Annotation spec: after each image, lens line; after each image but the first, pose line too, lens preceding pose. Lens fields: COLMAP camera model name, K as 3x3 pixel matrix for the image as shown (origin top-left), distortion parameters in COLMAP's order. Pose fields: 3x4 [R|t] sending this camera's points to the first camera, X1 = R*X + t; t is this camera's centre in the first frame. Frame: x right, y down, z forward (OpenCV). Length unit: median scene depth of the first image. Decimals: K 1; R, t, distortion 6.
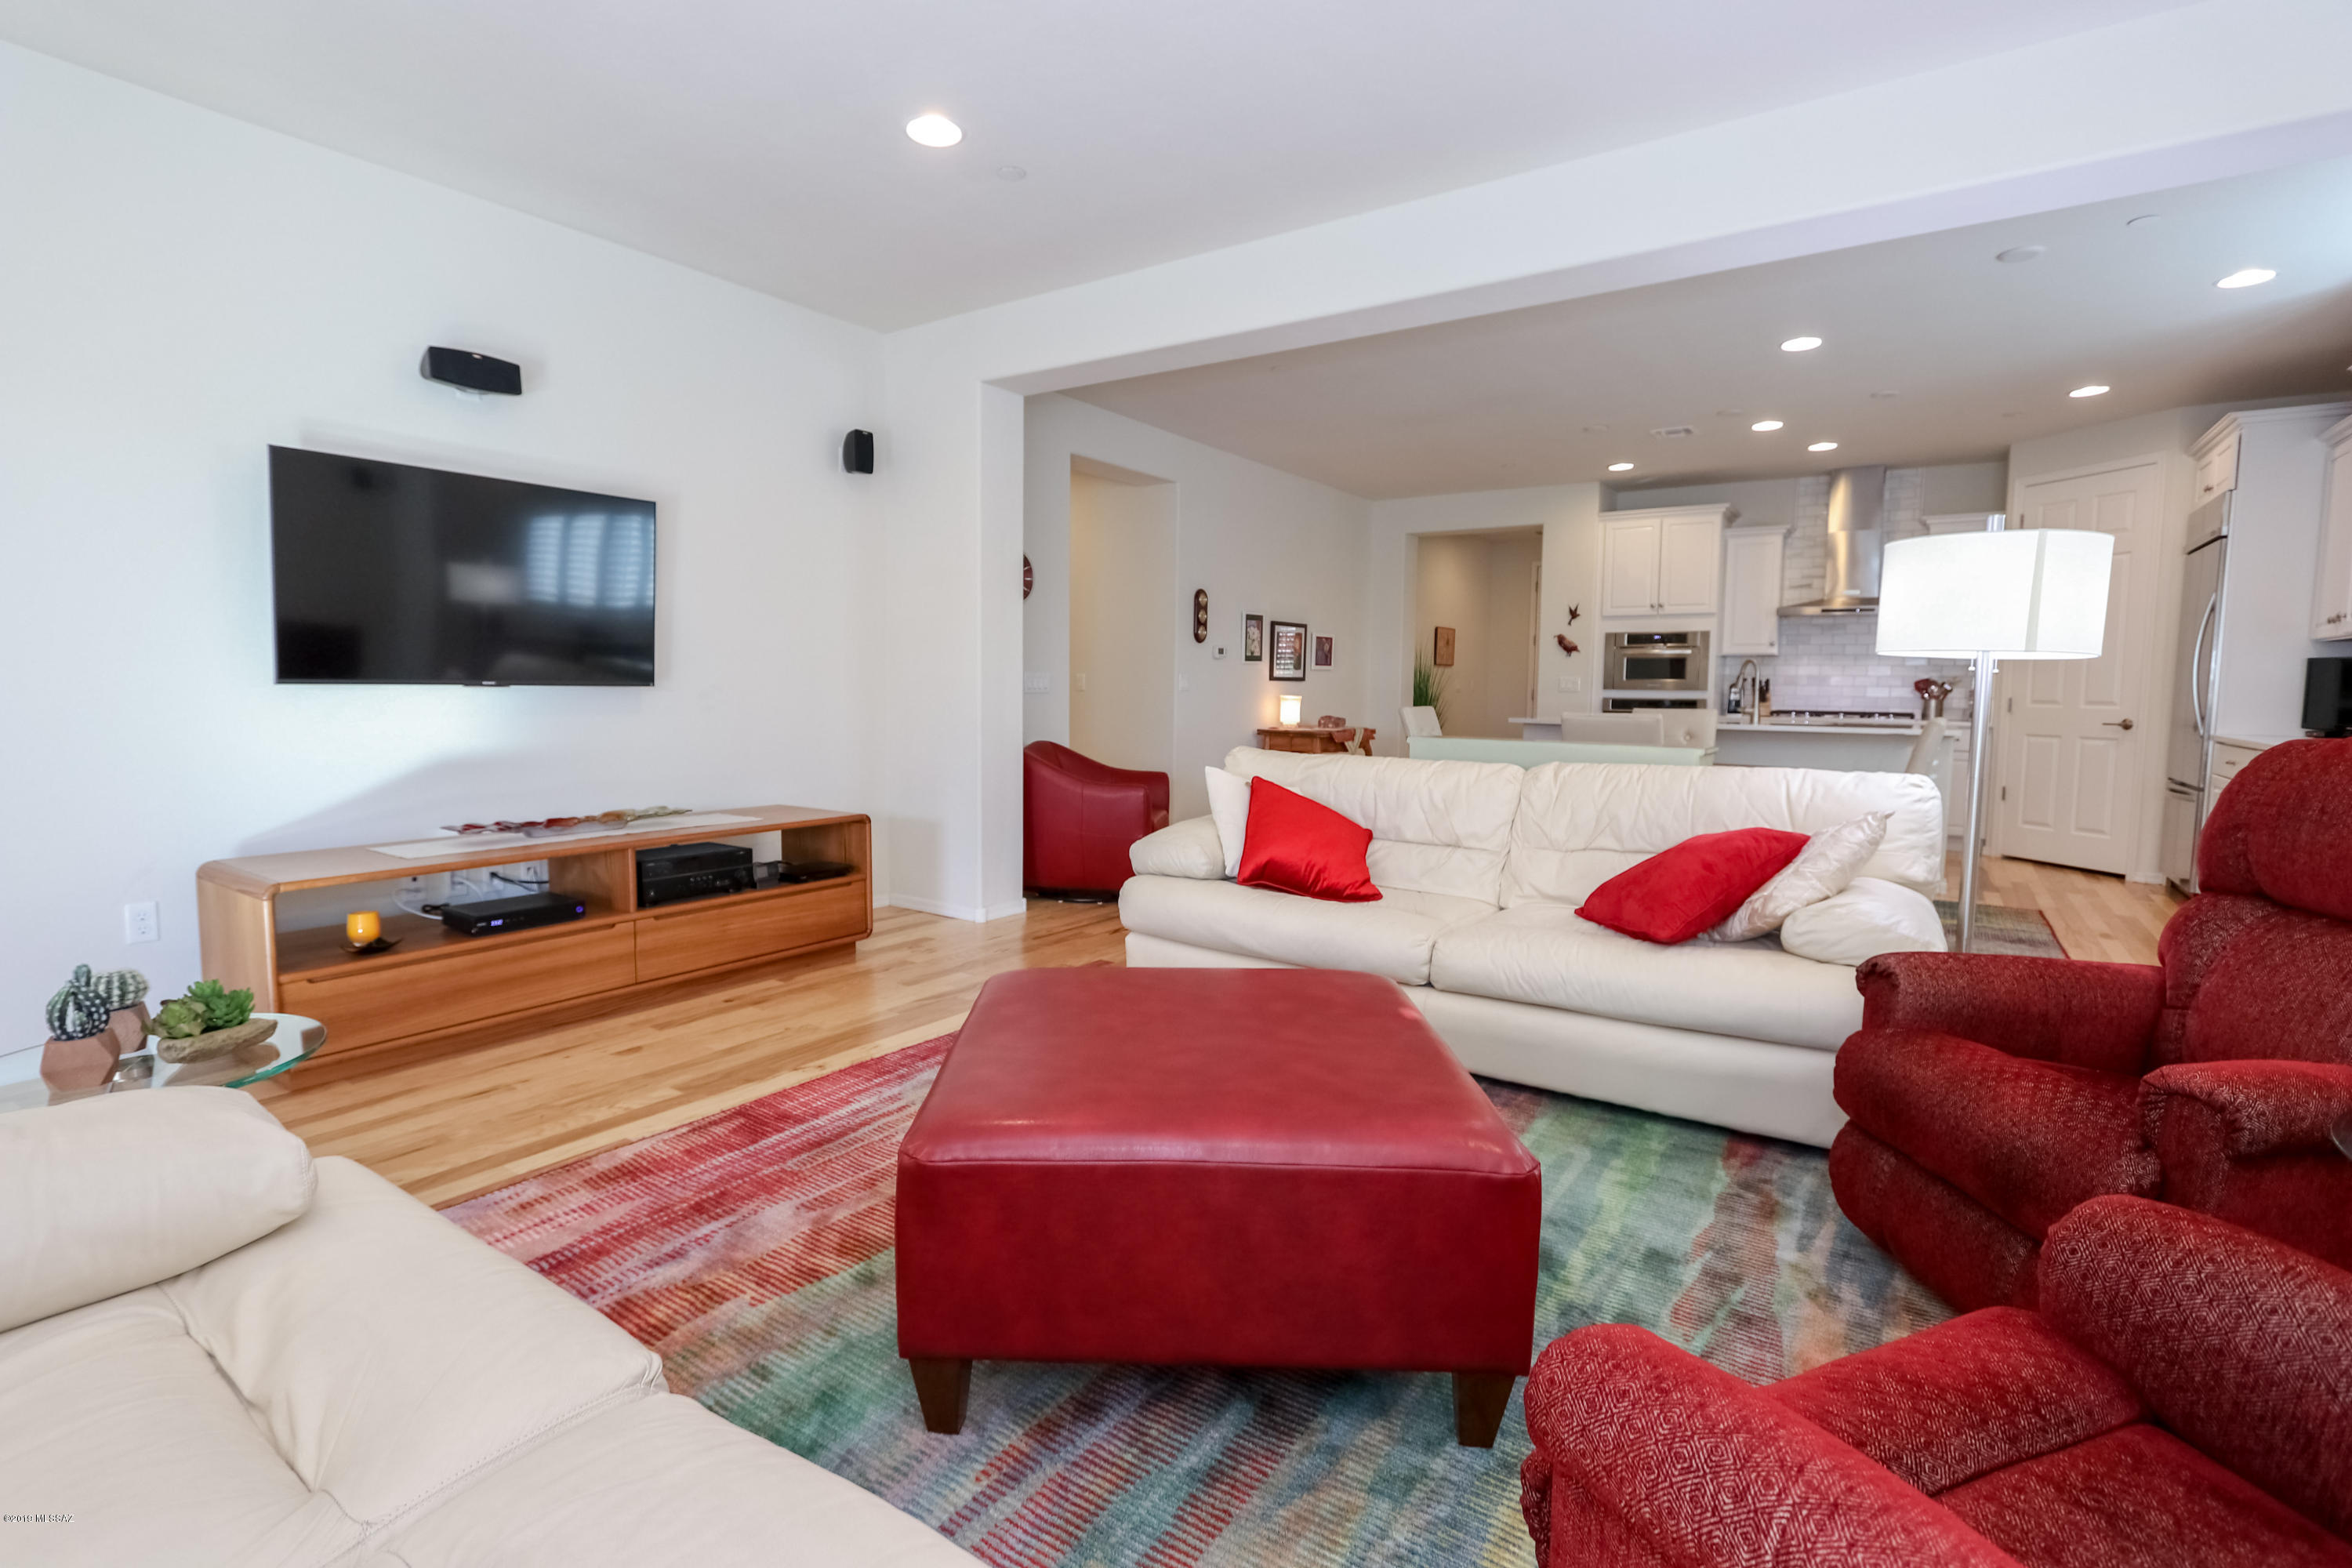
lens RADIAL K [[1090.4, 0, 1133.7], [0, 1090.4, 773.8], [0, 0, 1]] dist [-0.016426, -0.000947]
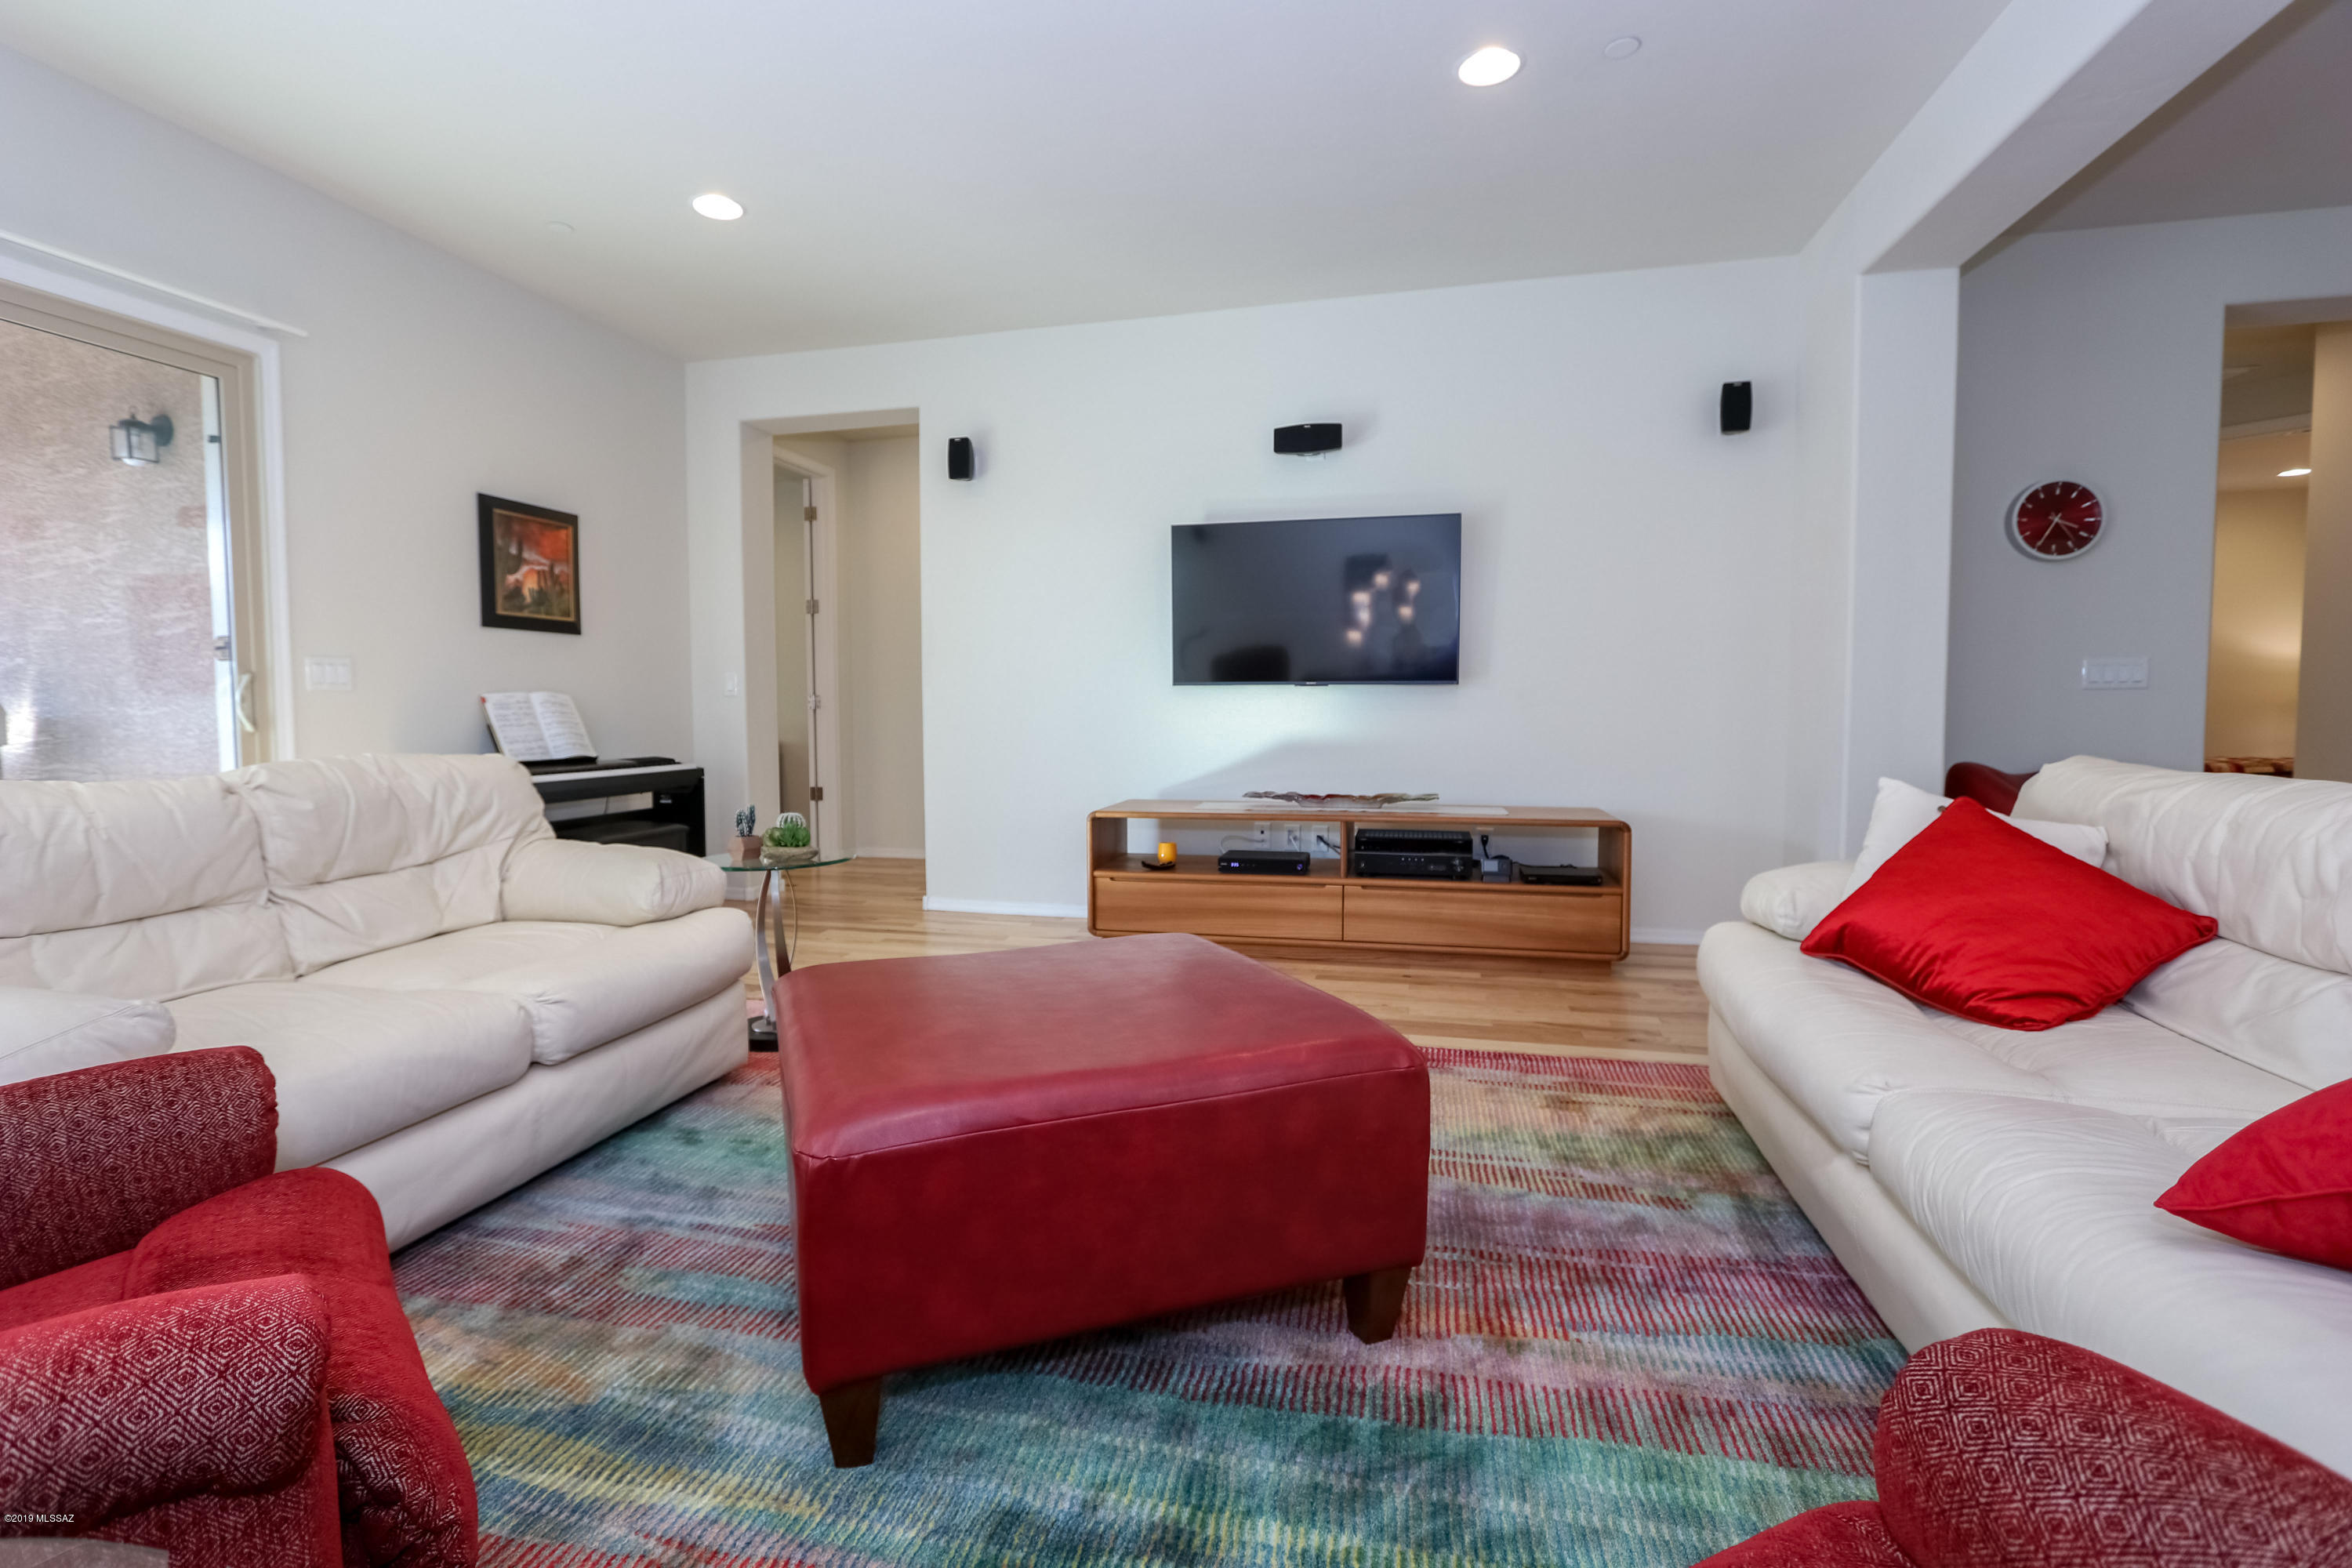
lens RADIAL K [[1090.4, 0, 1133.7], [0, 1090.4, 773.8], [0, 0, 1]] dist [-0.016426, -0.000947]
pose [[0.370229, 0.046024, -0.927800, 0.229609], [-0.068398, 0.997411, 0.022184, 0.003081], [0.926419, 0.055247, 0.372418, 0.156171]]
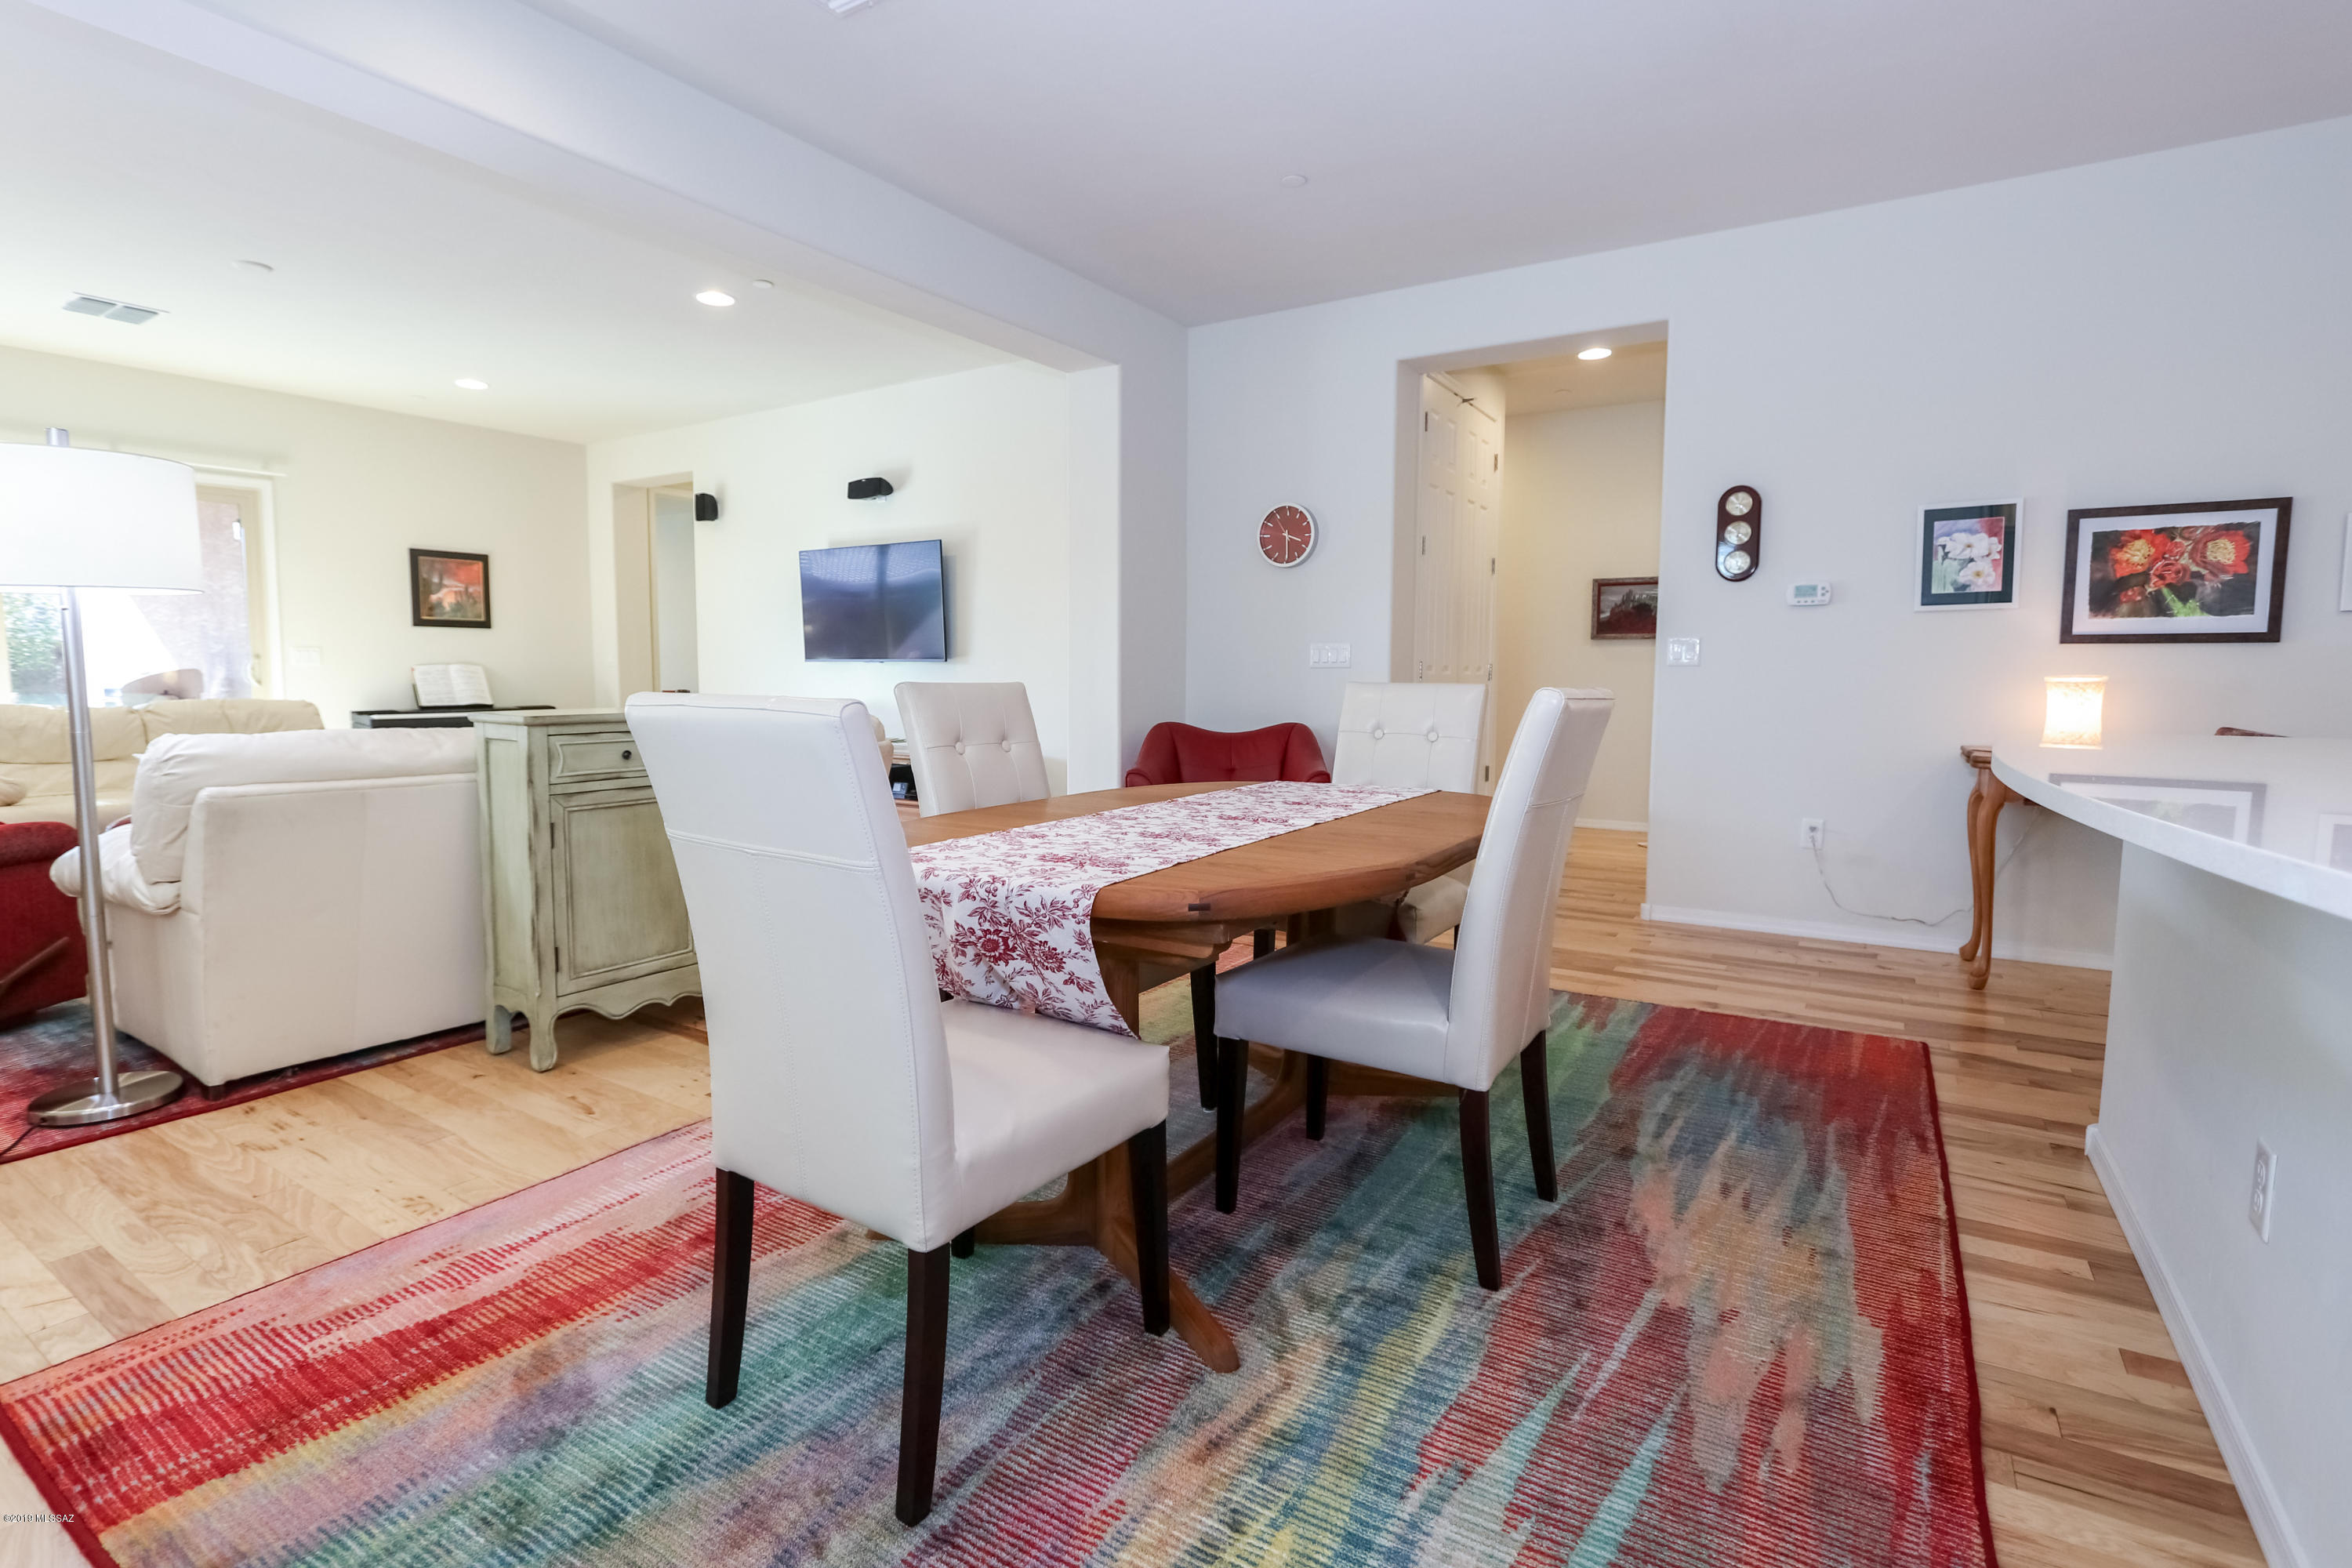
lens RADIAL K [[1086.4, 0, 1162.6], [0, 1086.4, 758.5], [0, 0, 1]] dist [-0.014461, 0.000257]
pose [[0.068330, 0.072924, -0.994994, 0.556309], [-0.083280, 0.994261, 0.067151, -0.037819], [0.994181, 0.078274, 0.074011, 0.612999]]
